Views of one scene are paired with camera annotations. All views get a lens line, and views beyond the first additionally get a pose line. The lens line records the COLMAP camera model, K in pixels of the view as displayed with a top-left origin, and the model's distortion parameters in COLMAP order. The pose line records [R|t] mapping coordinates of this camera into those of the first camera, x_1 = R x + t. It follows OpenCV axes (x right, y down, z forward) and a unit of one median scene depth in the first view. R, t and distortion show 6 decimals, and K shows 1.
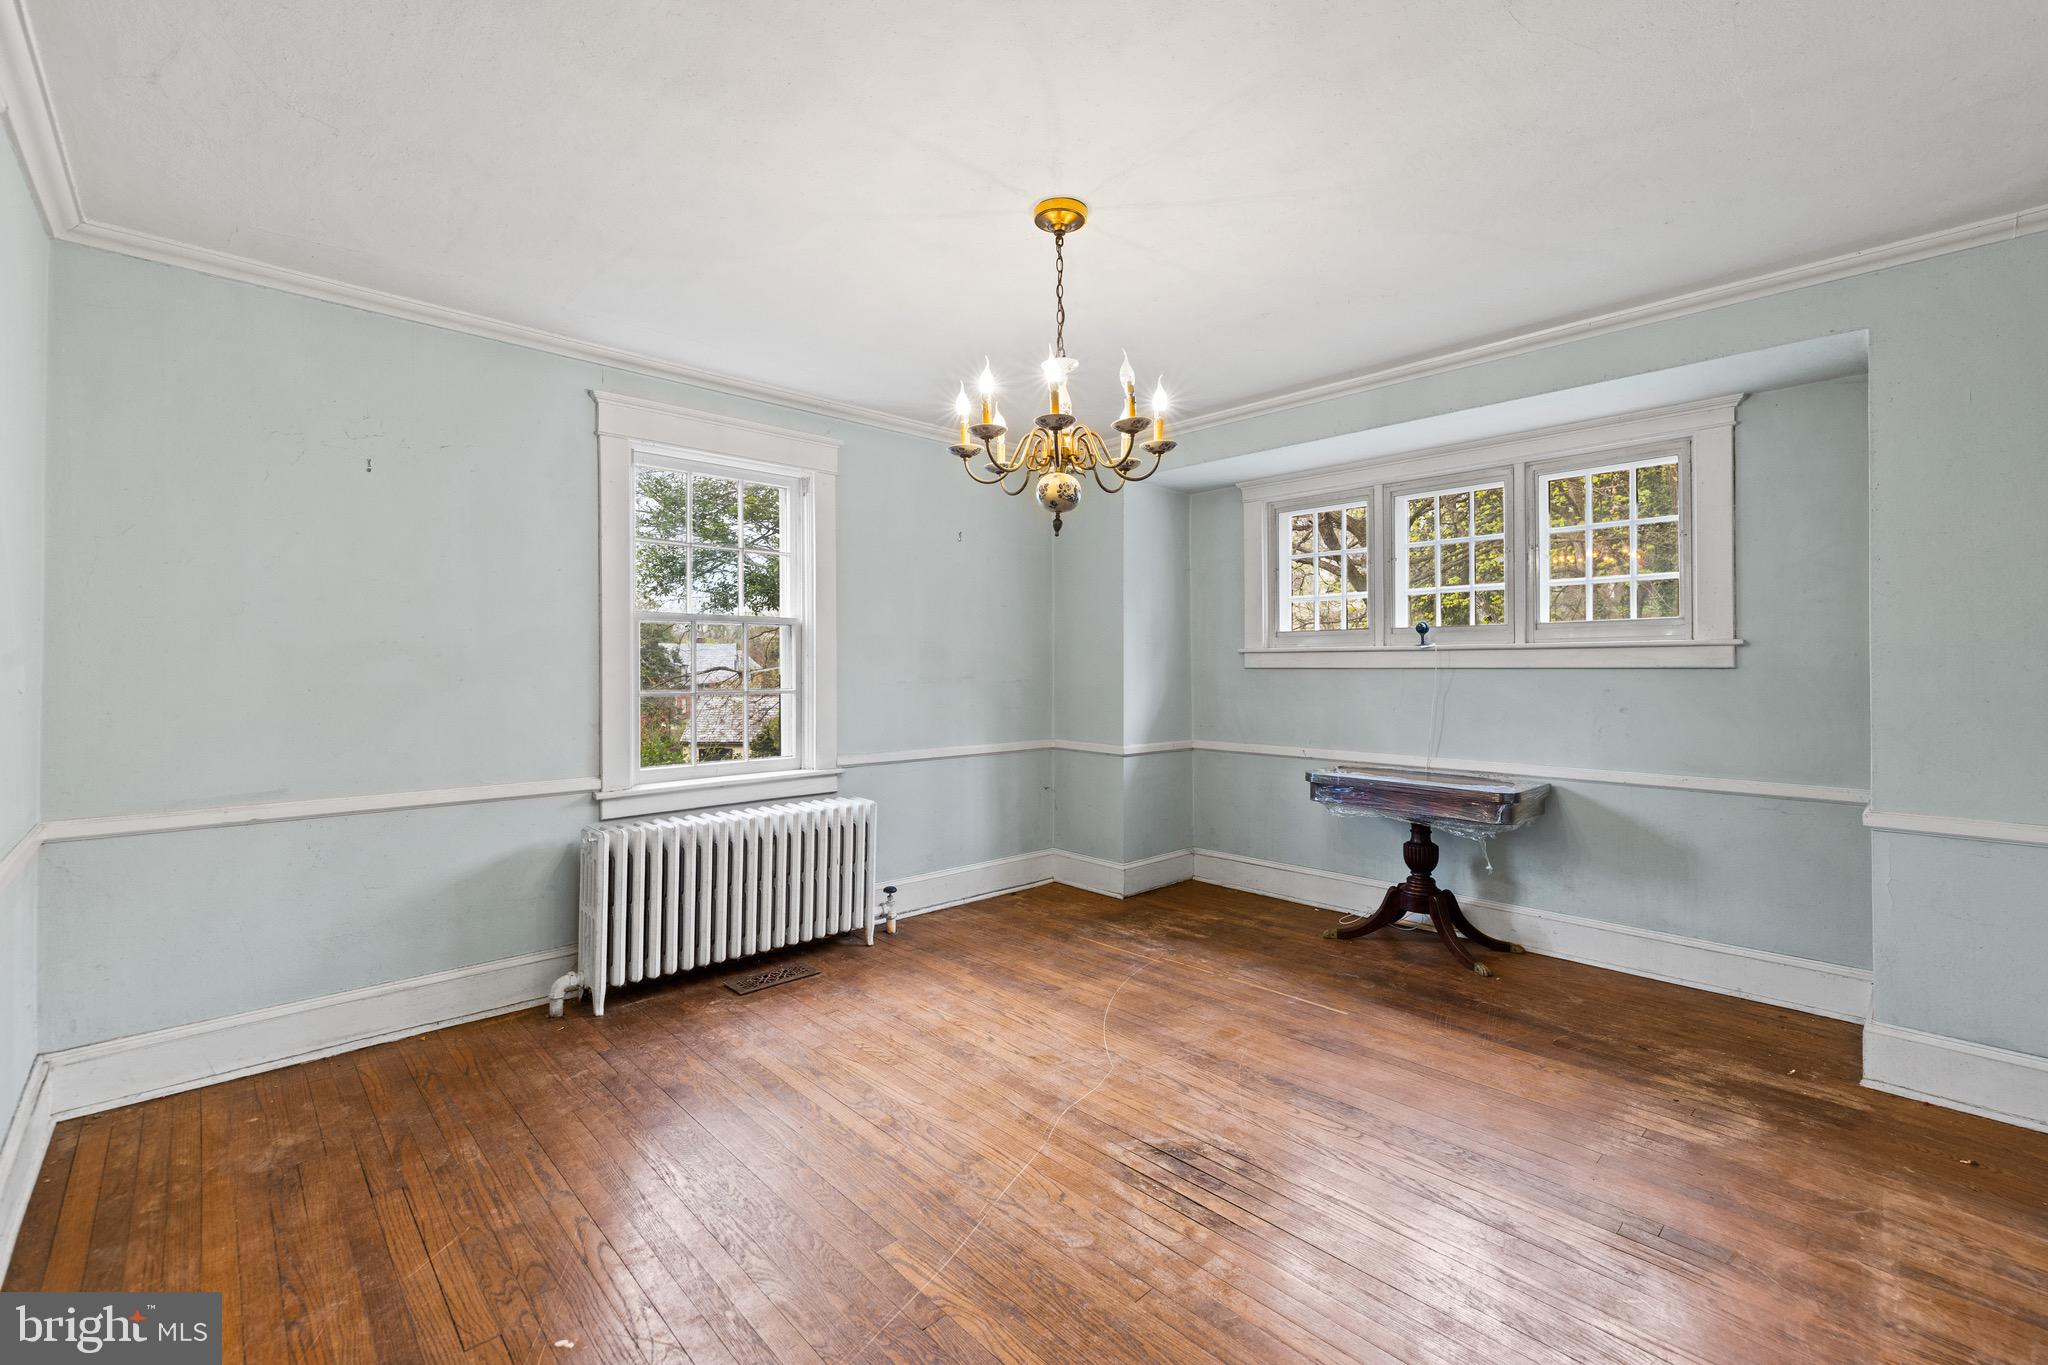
lens RADIAL K [[866.0, 0, 1009.7], [0, 866.0, 648.9], [0, 0, 1]] dist [0.002864, 0.000599]
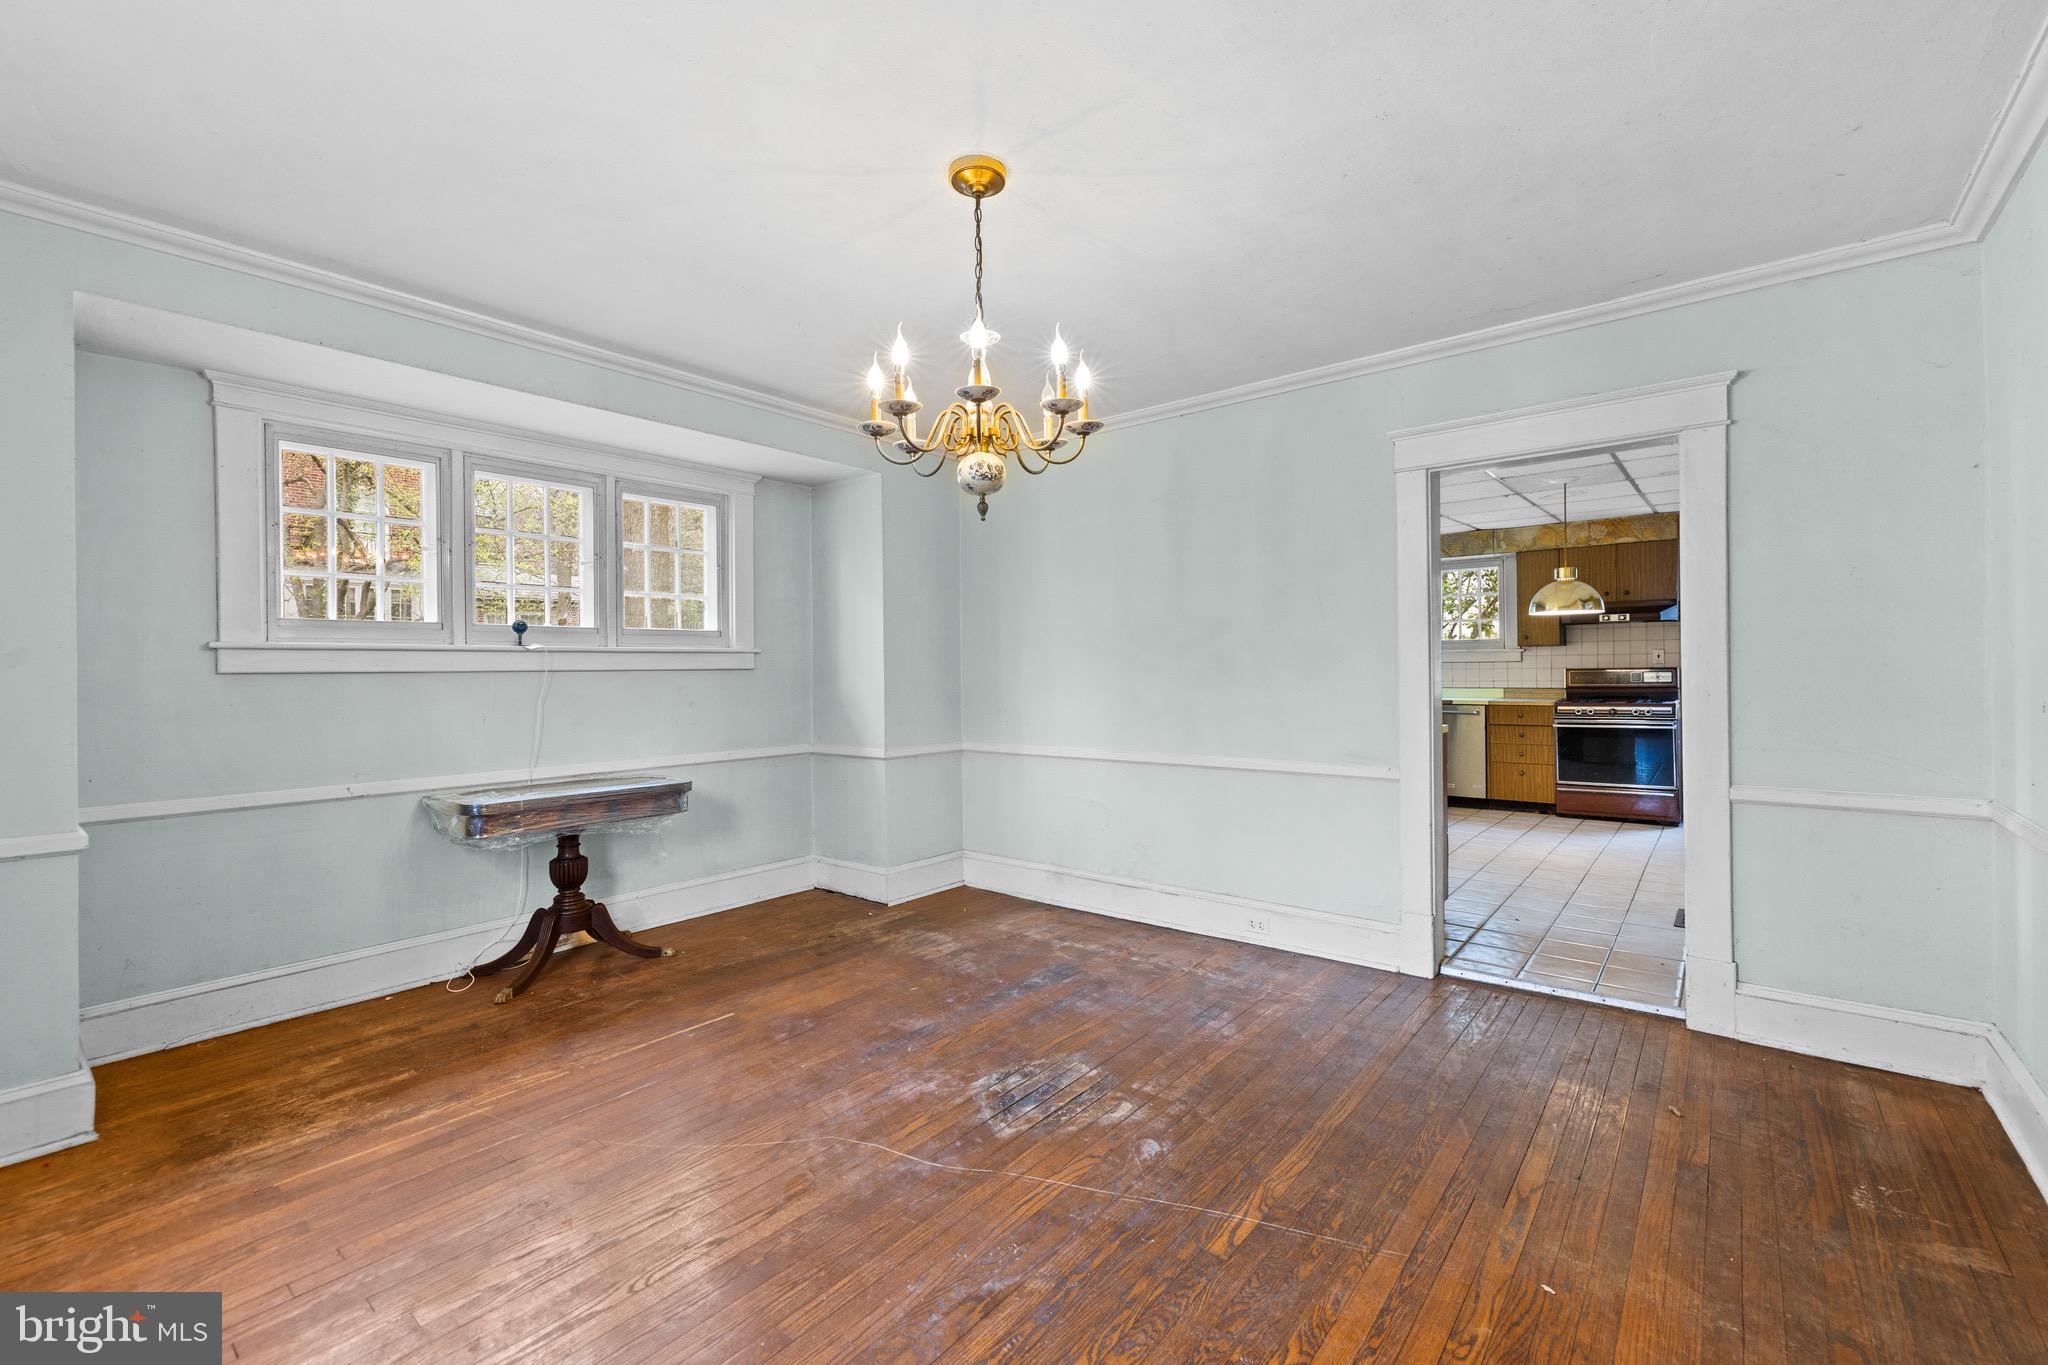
lens RADIAL K [[871.8, 0, 1008.9], [0, 871.8, 670.3], [0, 0, 1]] dist [-0.001468, 0.000332]
pose [[-0.134754, 0.001758, 0.990877, -0.705866], [-0.010575, 0.999939, -0.003213, 0.027111], [-0.990823, -0.010911, -0.134727, 0.895305]]
